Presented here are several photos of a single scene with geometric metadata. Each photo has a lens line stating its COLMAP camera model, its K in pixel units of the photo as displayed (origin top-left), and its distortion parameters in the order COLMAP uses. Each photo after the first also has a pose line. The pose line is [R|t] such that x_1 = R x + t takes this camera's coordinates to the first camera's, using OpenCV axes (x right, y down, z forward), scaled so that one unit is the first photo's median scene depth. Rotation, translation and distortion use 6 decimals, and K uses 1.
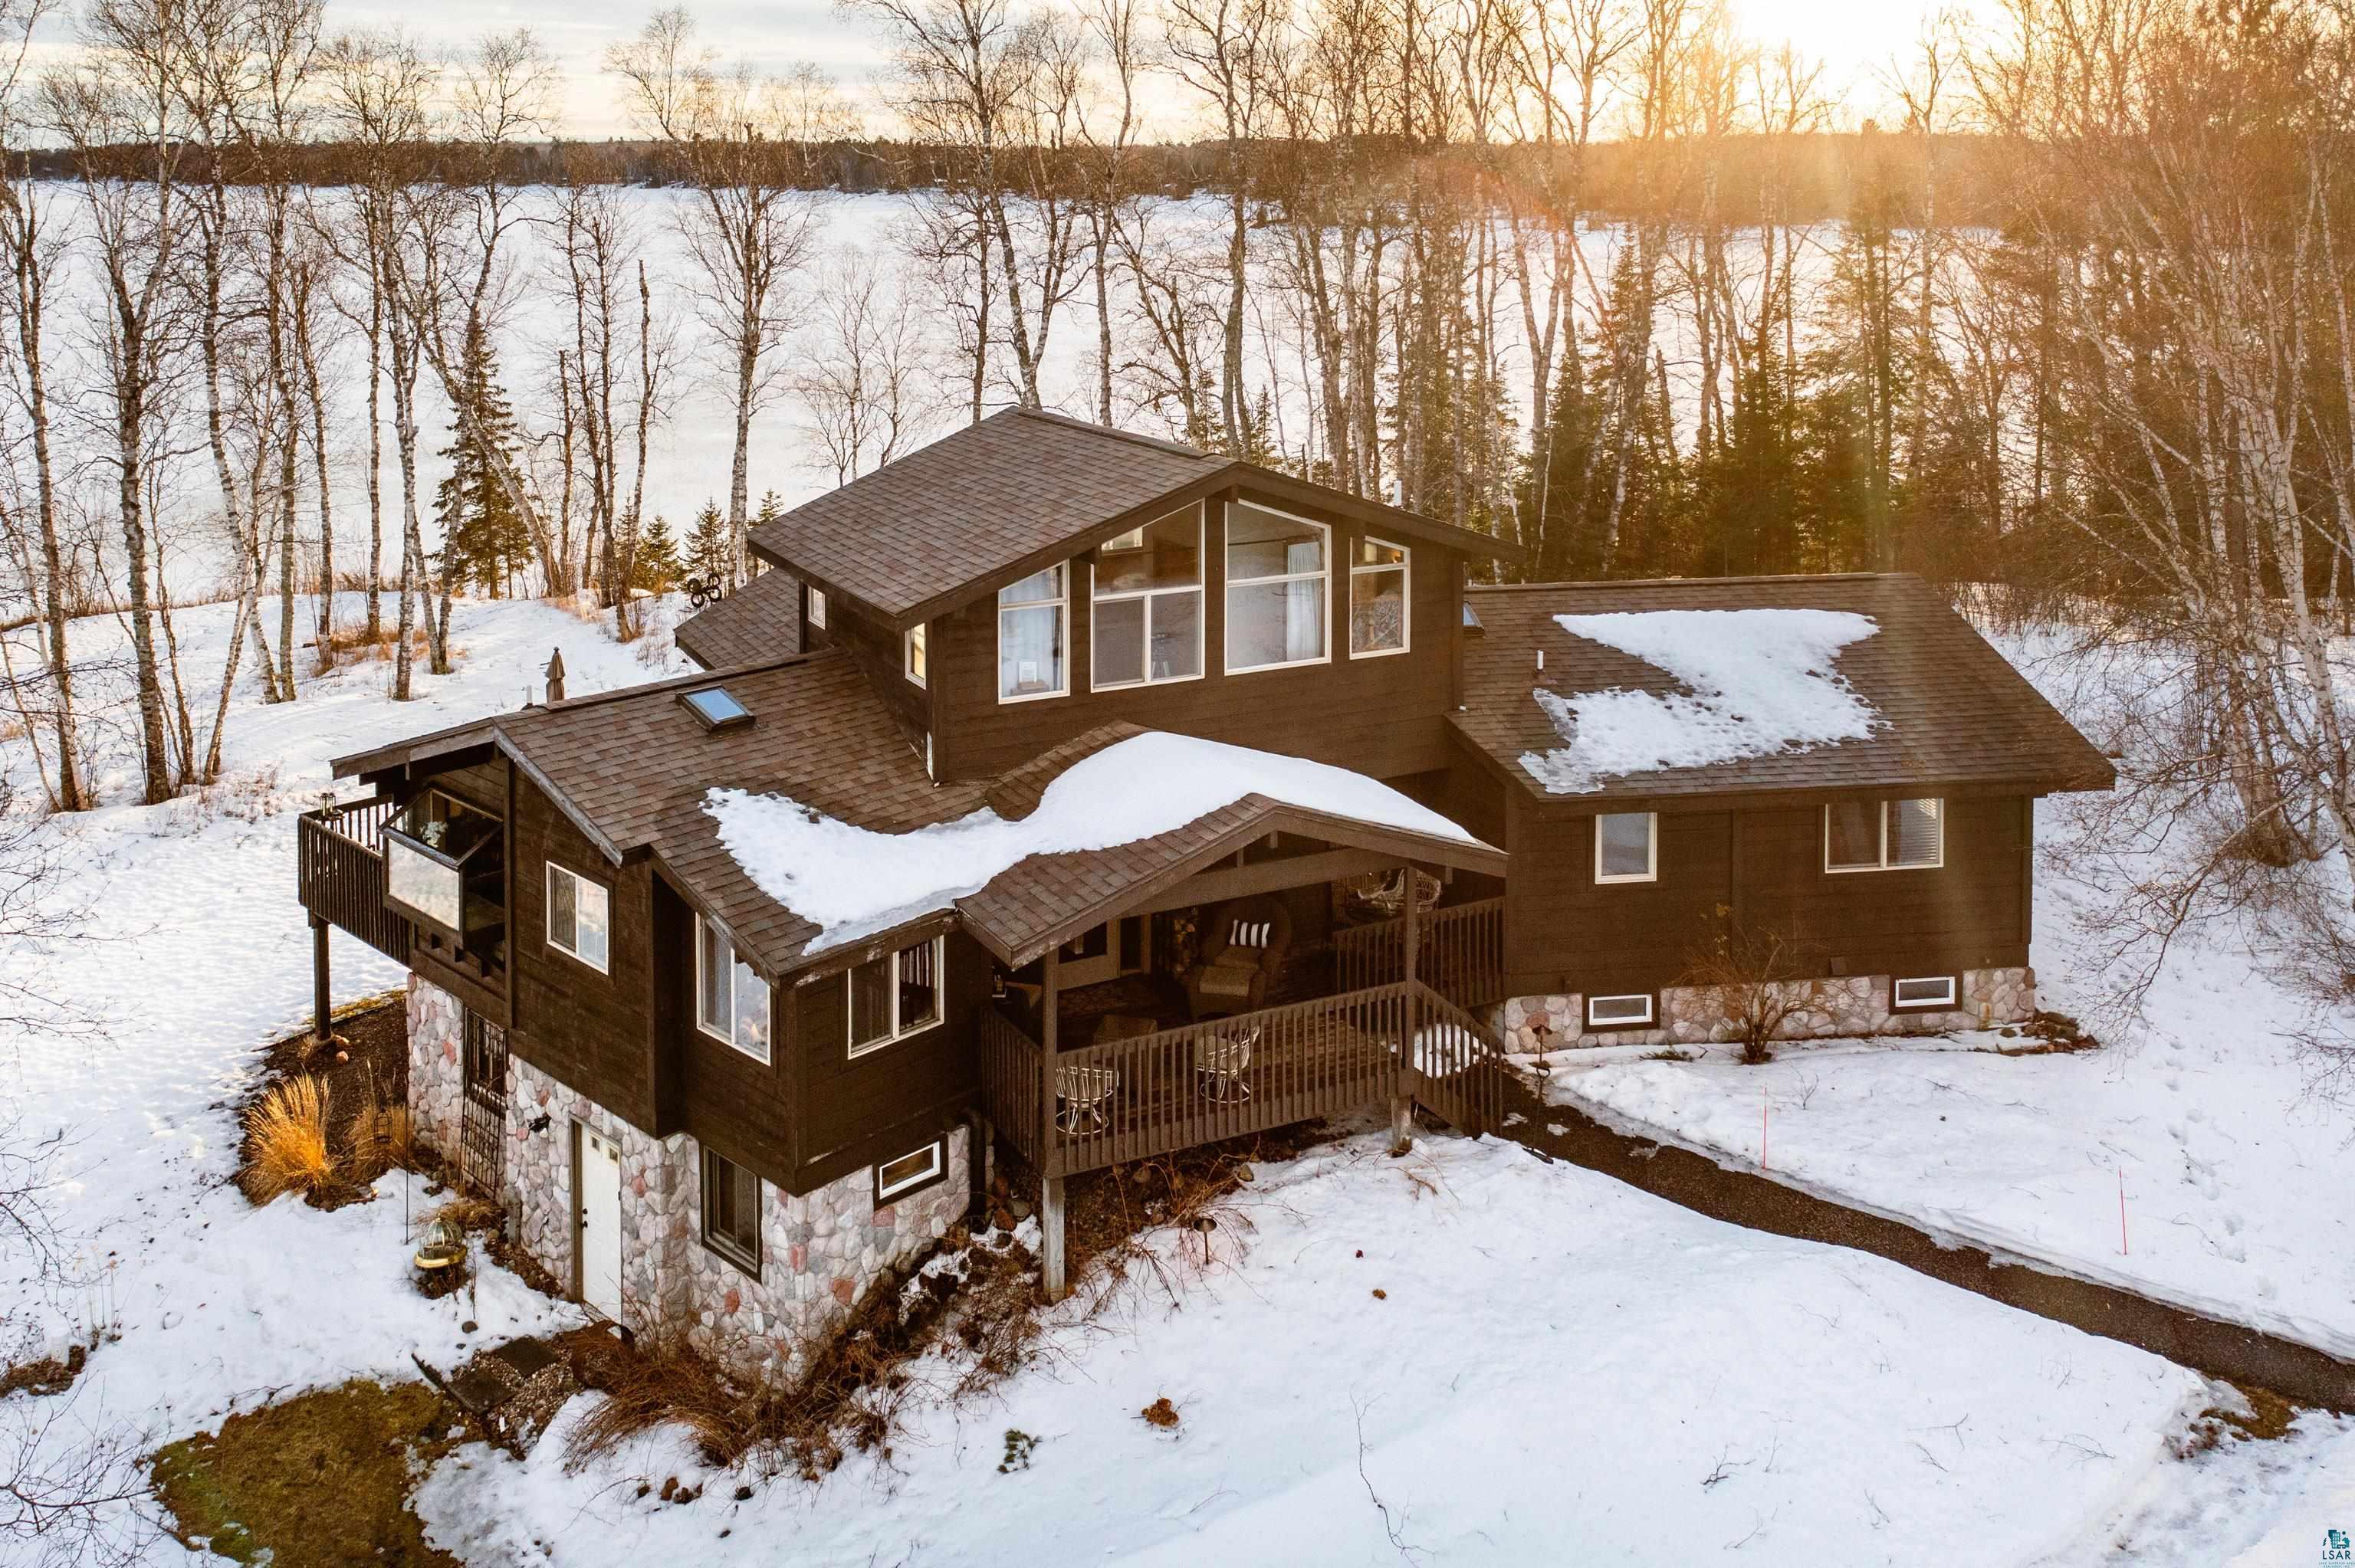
lens RADIAL K [[1850.2, 0, 1177.5], [0, 1850.2, 784.0], [0, 0, 1]] dist [-0.004196, -0.005119]
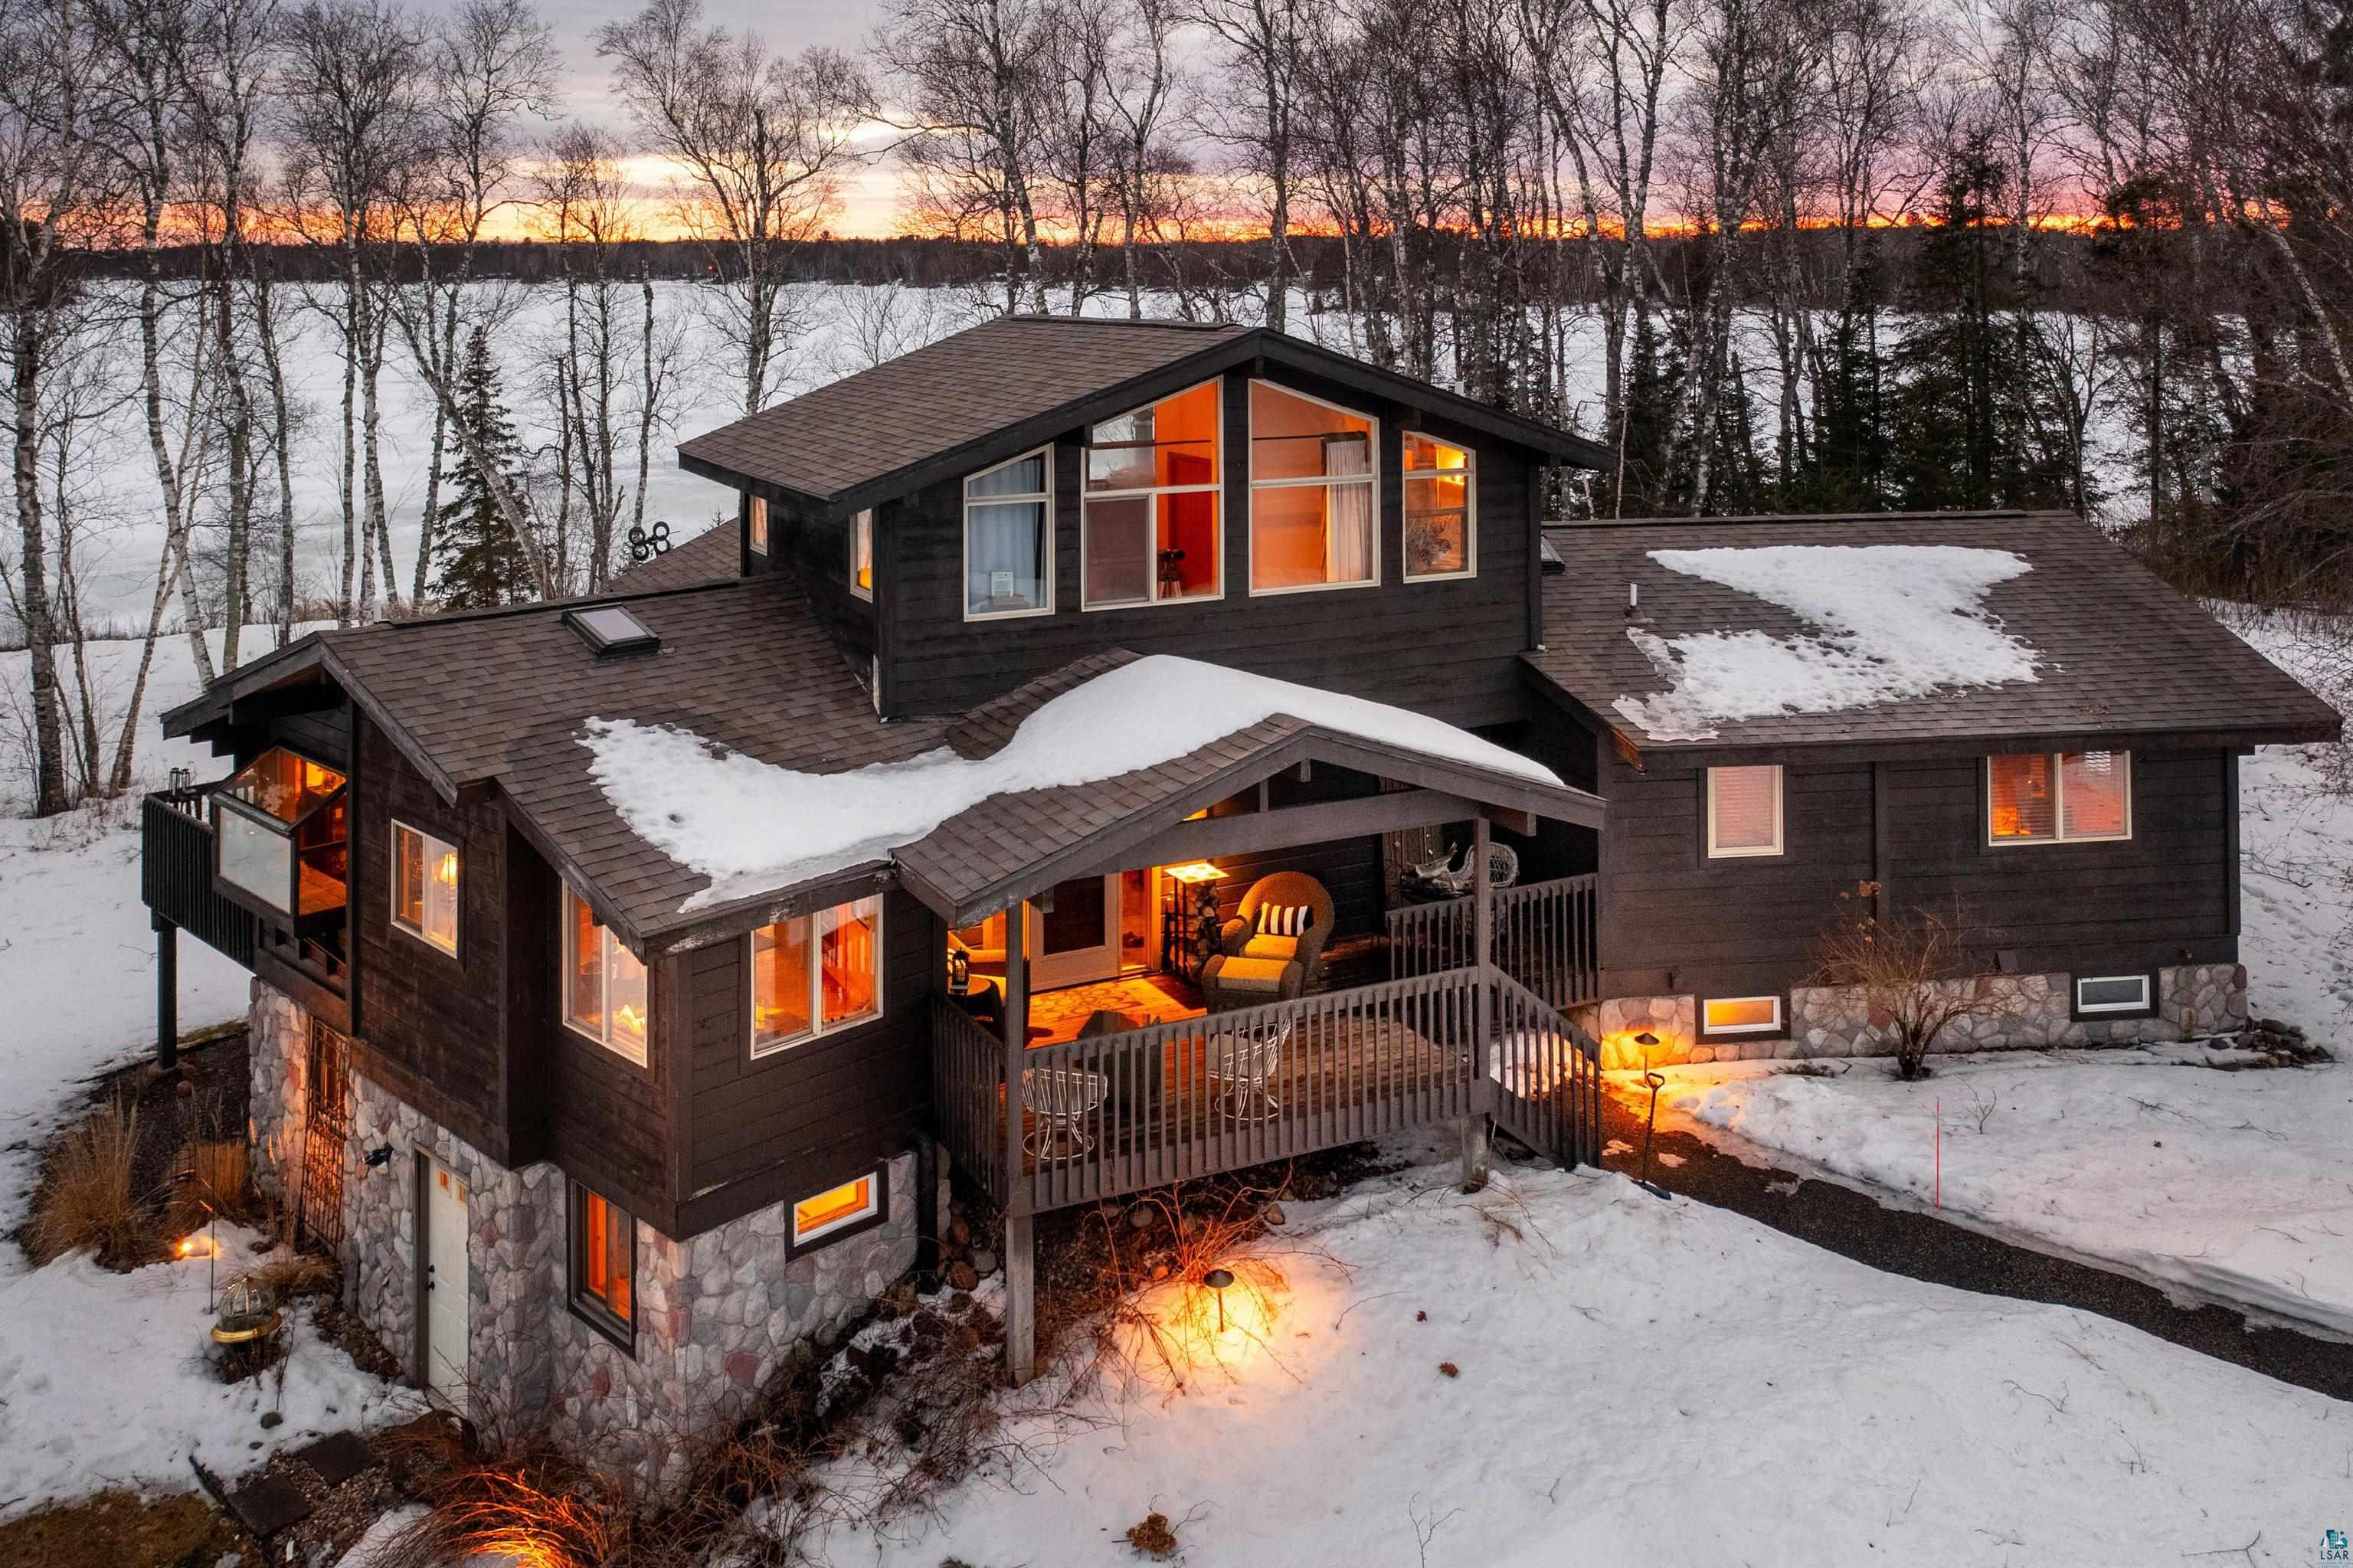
lens RADIAL K [[1922.5, 0, 1233.9], [0, 1922.5, 719.4], [0, 0, 1]] dist [-0.007826, 0.002865]
pose [[0.999992, -0.003217, 0.002449, 0.017830], [0.003373, 0.997788, -0.066385, 0.054773], [-0.002230, 0.066393, 0.997791, 0.175235]]
